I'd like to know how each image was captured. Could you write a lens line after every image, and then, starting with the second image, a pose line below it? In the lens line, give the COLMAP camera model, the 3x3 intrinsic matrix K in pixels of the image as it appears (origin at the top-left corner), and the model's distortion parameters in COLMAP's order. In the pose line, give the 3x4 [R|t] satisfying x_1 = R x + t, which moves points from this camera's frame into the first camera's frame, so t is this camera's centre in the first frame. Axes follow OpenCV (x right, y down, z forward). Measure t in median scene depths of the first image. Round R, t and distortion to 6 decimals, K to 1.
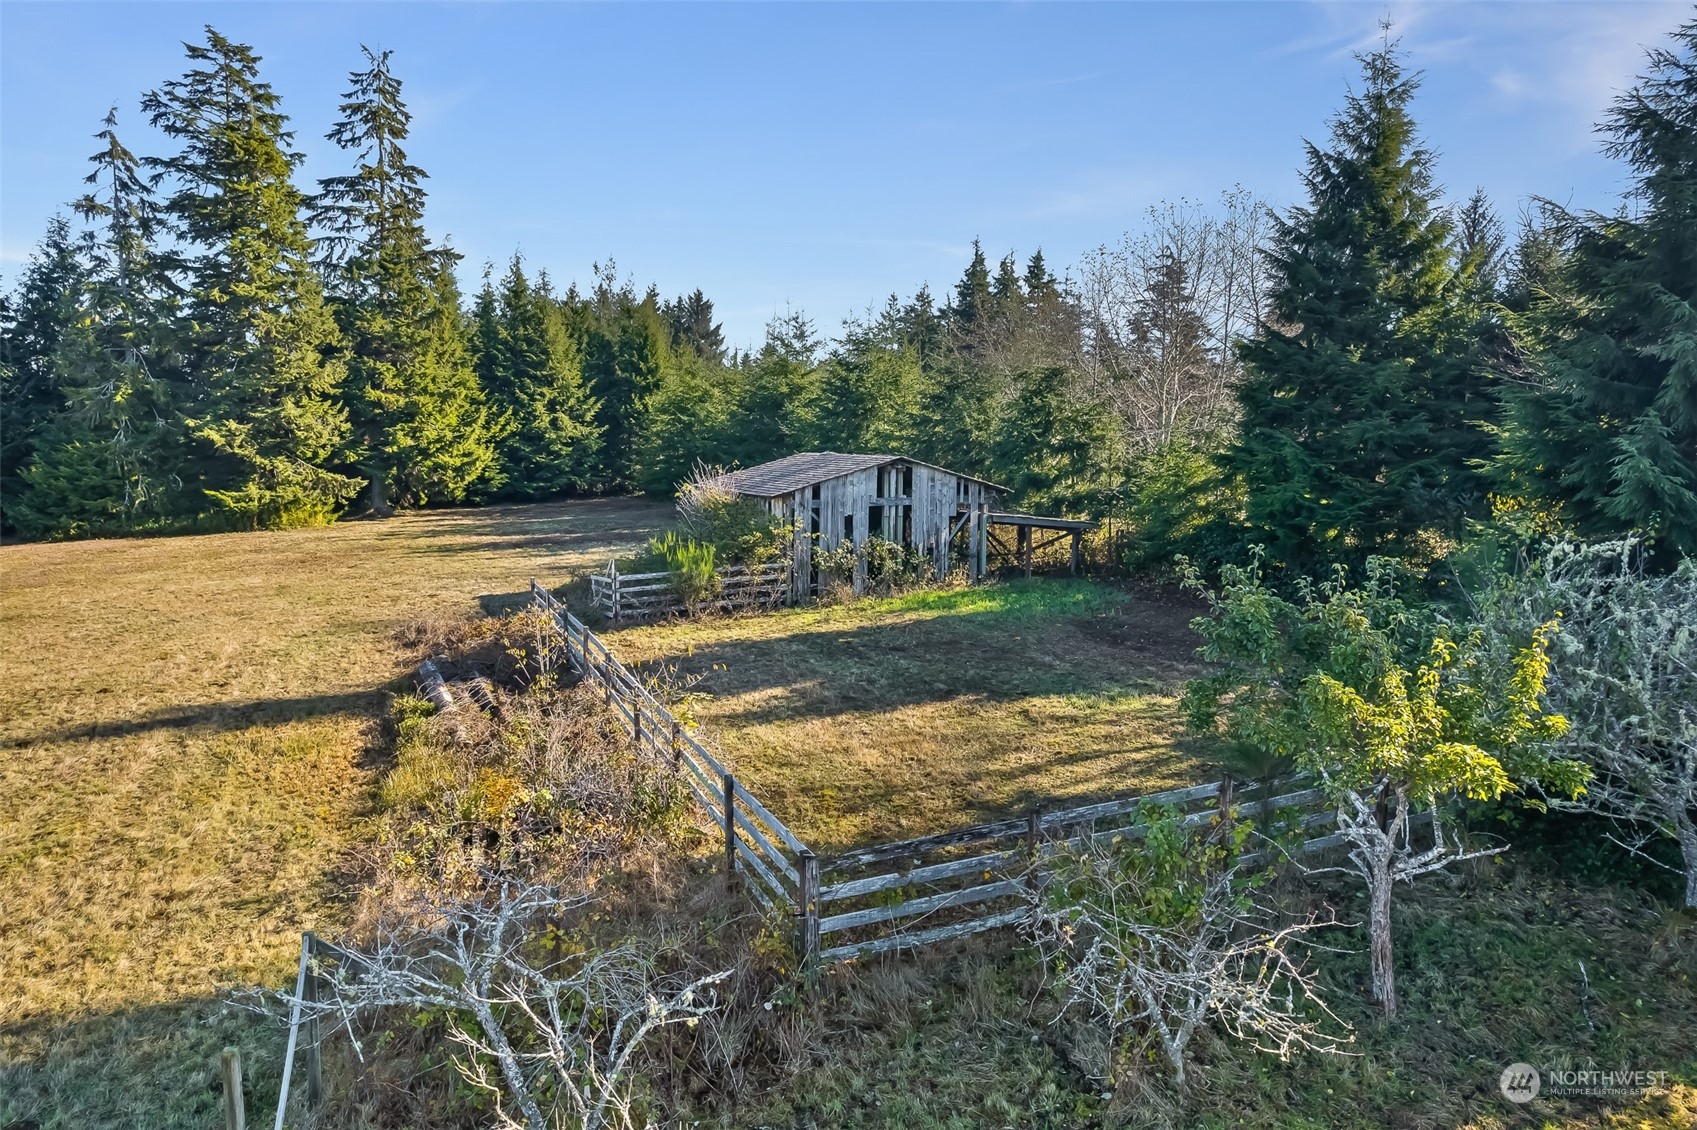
lens RADIAL K [[1086.8, 0, 841.9], [0, 1086.8, 563.3], [0, 0, 1]] dist [-0.071259, 0.064905]
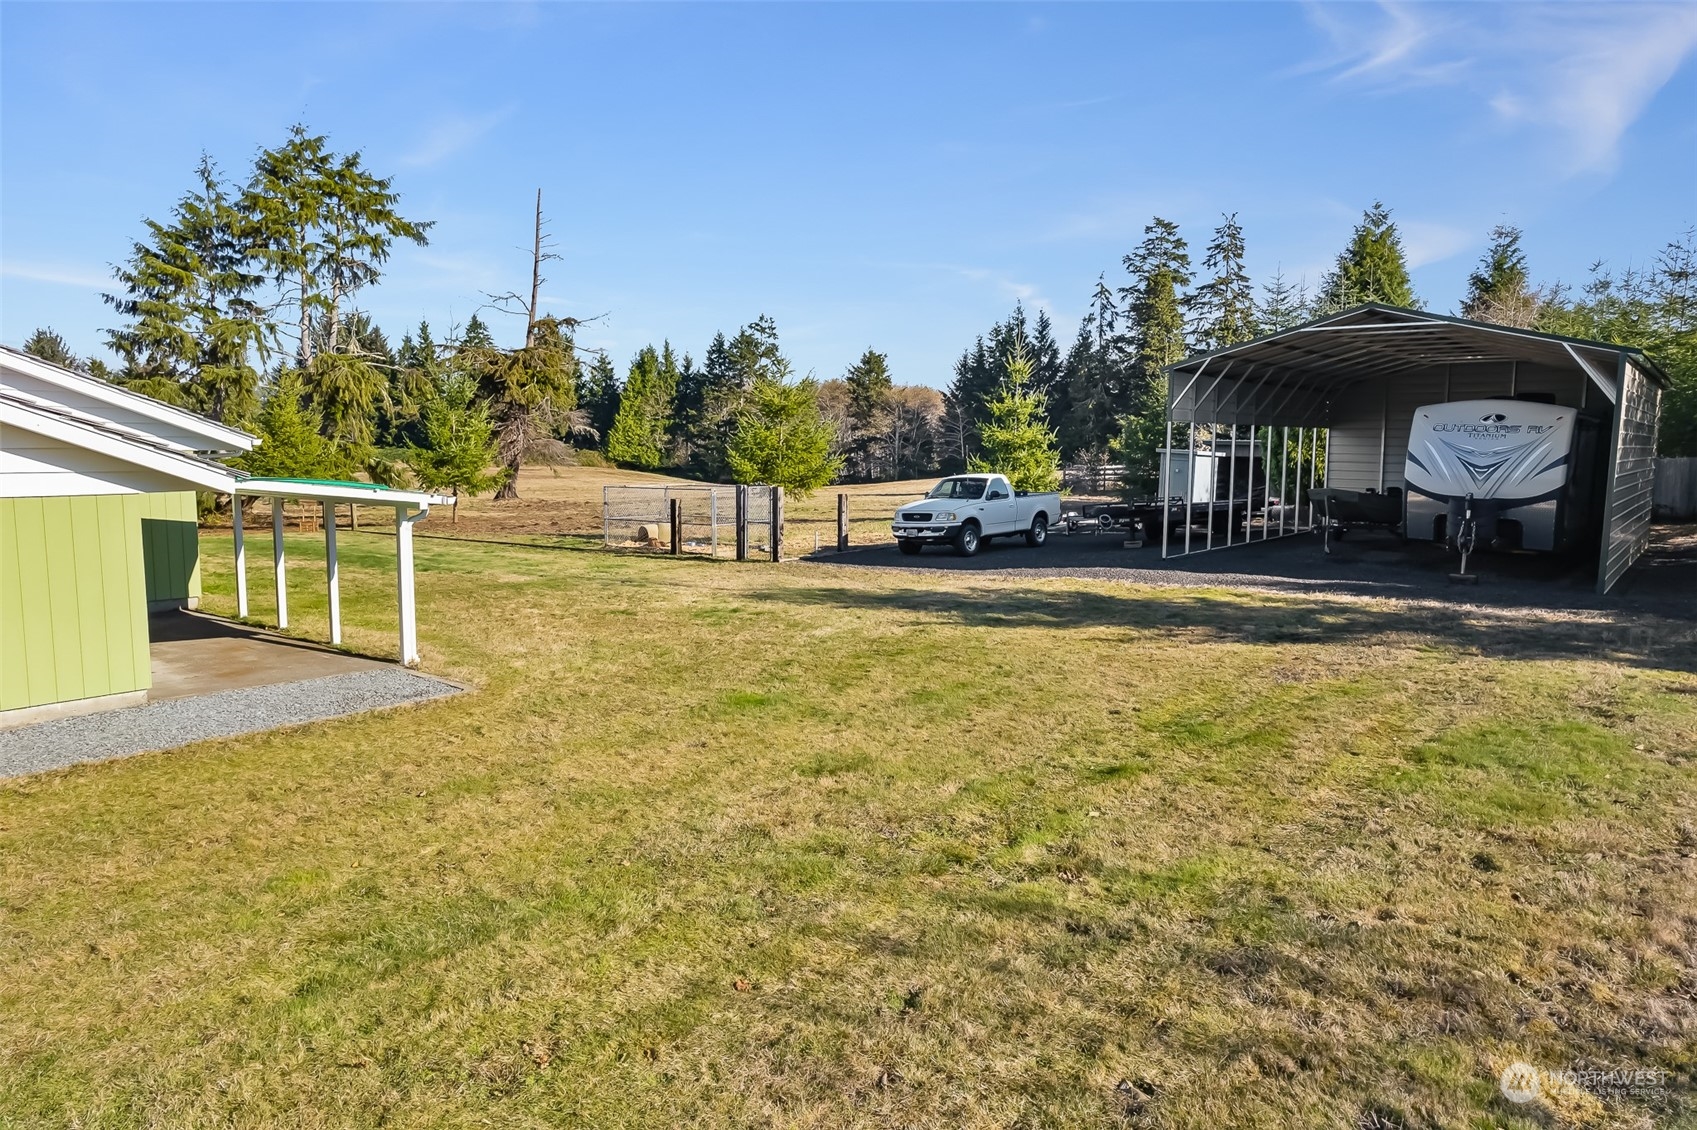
lens RADIAL K [[1088.6, 0, 848.5], [0, 1088.6, 565.0], [0, 0, 1]] dist [-0.078513, 0.069582]
pose [[0.600485, 0.083340, -0.795281, 0.685967], [-0.091152, 0.995205, 0.035466, 0.113338], [0.794424, 0.051195, 0.605203, -0.602510]]
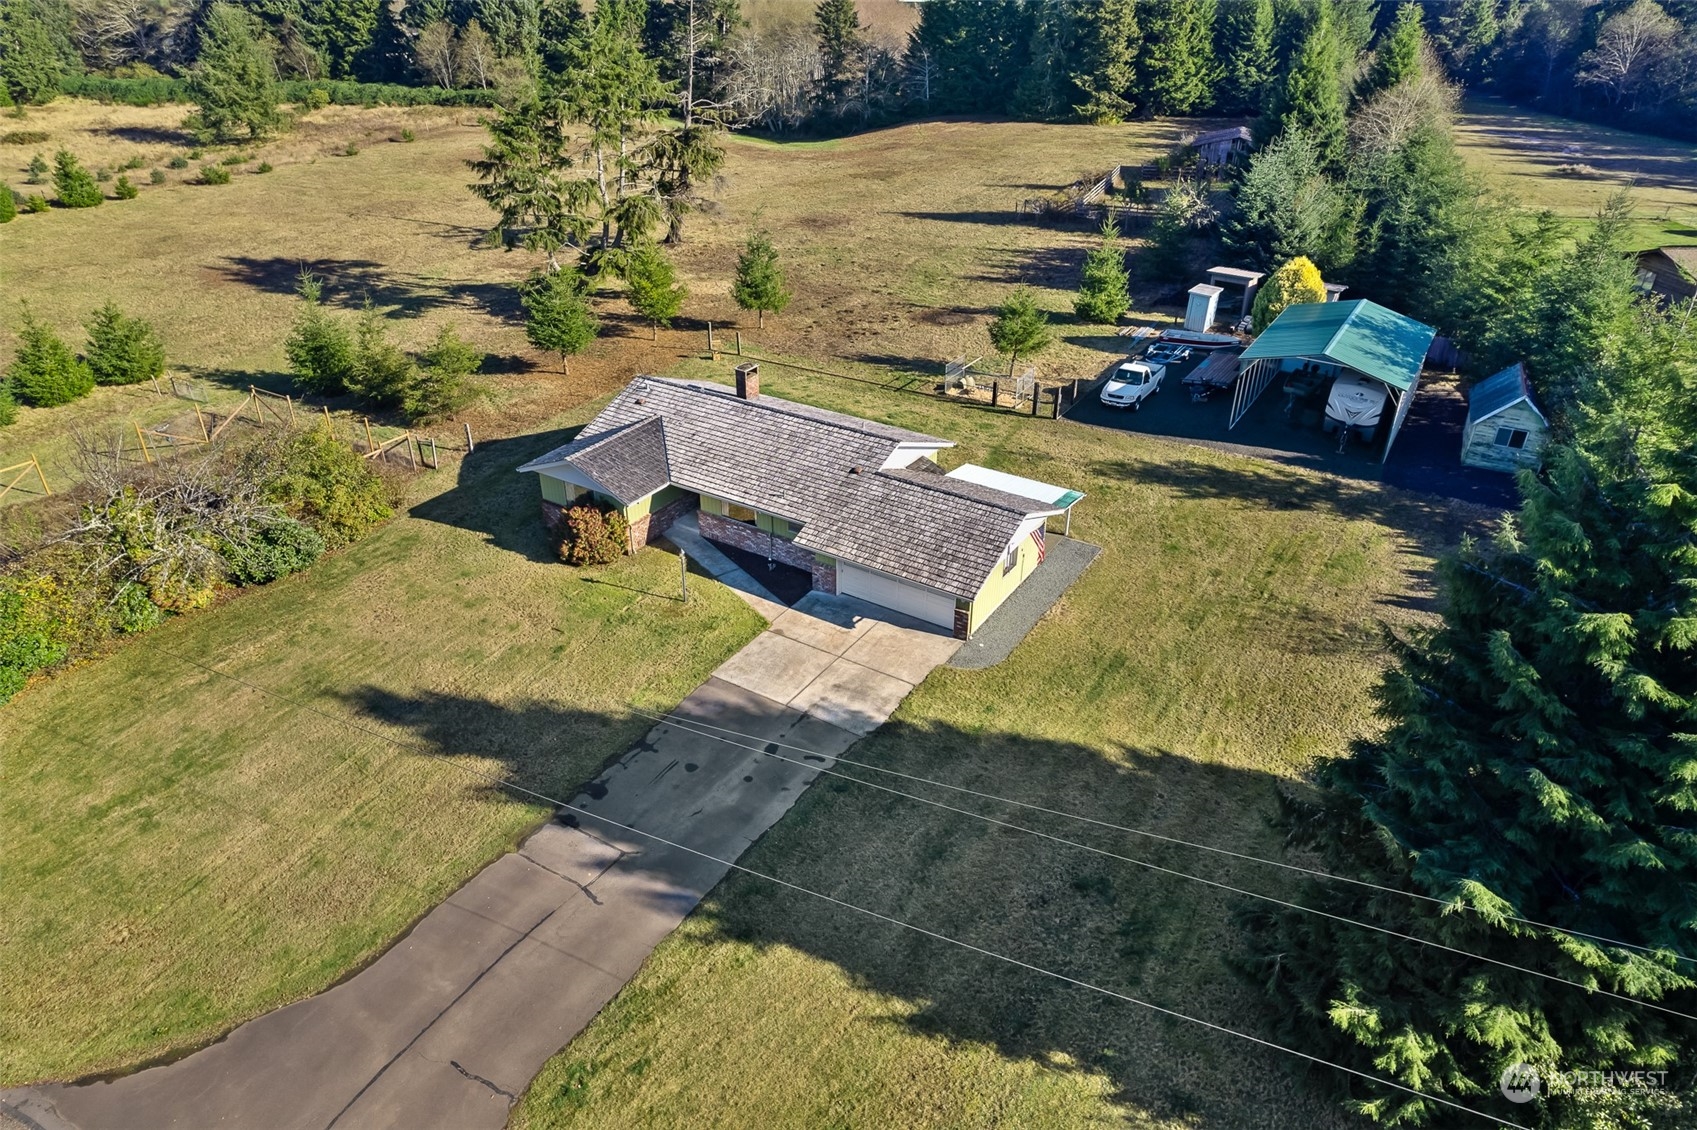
lens RADIAL K [[1088.6, 0, 848.5], [0, 1088.6, 565.0], [0, 0, 1]] dist [-0.078513, 0.069582]
pose [[0.695957, 0.352972, -0.625343, 0.820754], [-0.078690, 0.903094, 0.422172, -0.098290], [0.713759, -0.244605, 0.656290, -1.062339]]
